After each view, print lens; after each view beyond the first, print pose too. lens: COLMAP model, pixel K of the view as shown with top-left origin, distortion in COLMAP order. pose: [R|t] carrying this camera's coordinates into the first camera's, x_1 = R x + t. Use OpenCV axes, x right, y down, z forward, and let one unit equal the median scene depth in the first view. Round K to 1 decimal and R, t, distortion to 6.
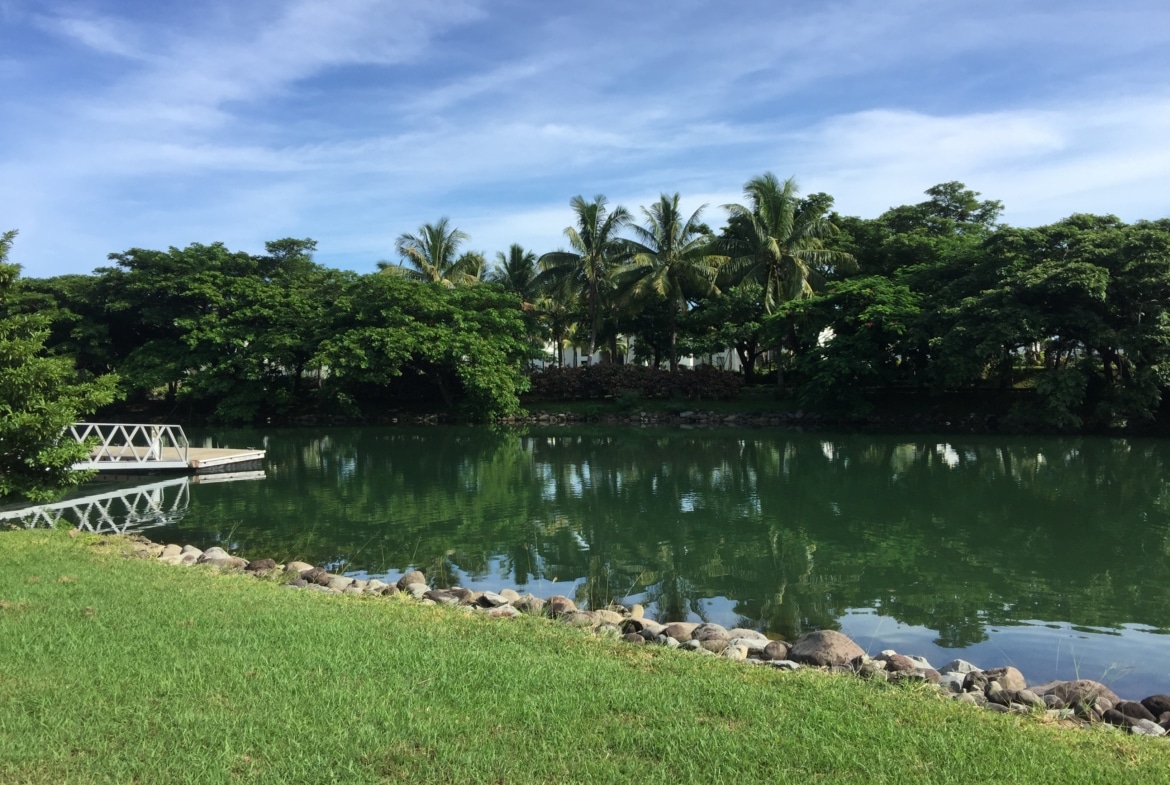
lens RADIAL K [[974.5, 0, 581.4], [0, 974.5, 374.8], [0, 0, 1]] dist [0.060431, -0.081909]
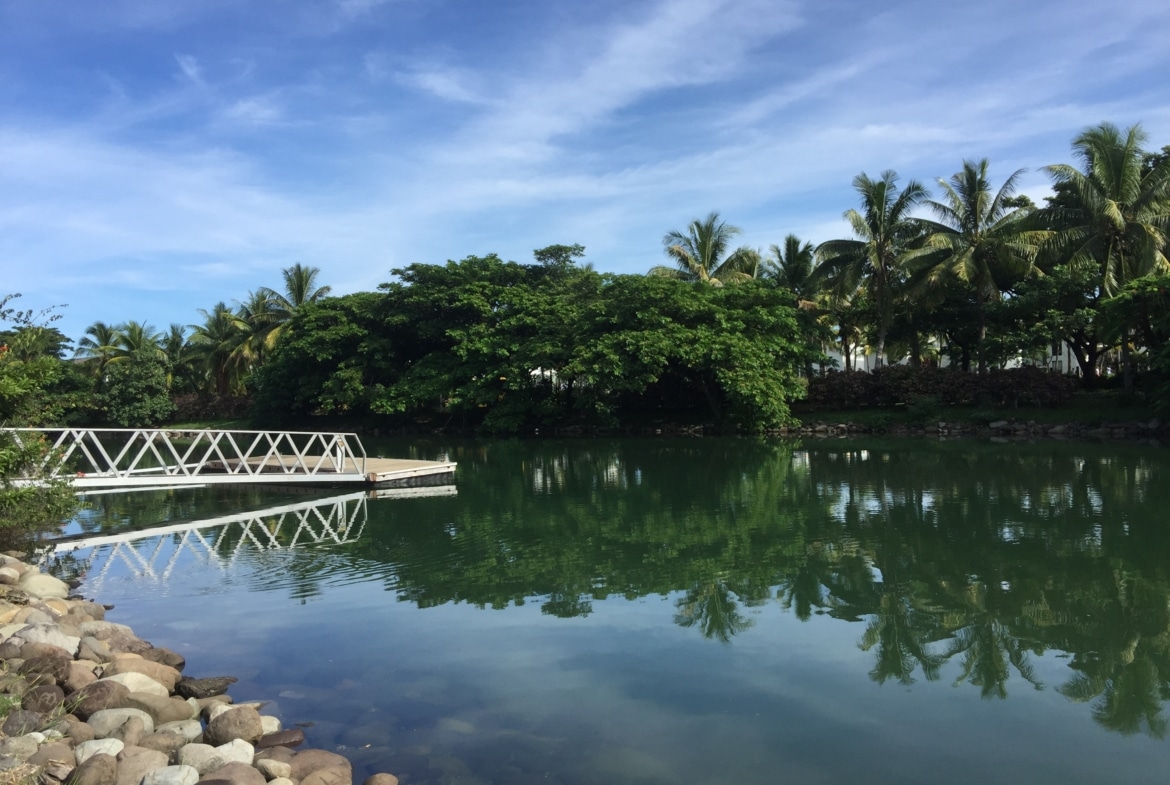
lens RADIAL K [[974.5, 0, 581.4], [0, 974.5, 374.8], [0, 0, 1]] dist [0.060431, -0.081909]
pose [[0.948502, -0.017817, -0.316271, 0.035358], [0.013566, 0.999786, -0.015638, 0.006625], [0.316482, 0.010542, 0.948540, 0.102170]]
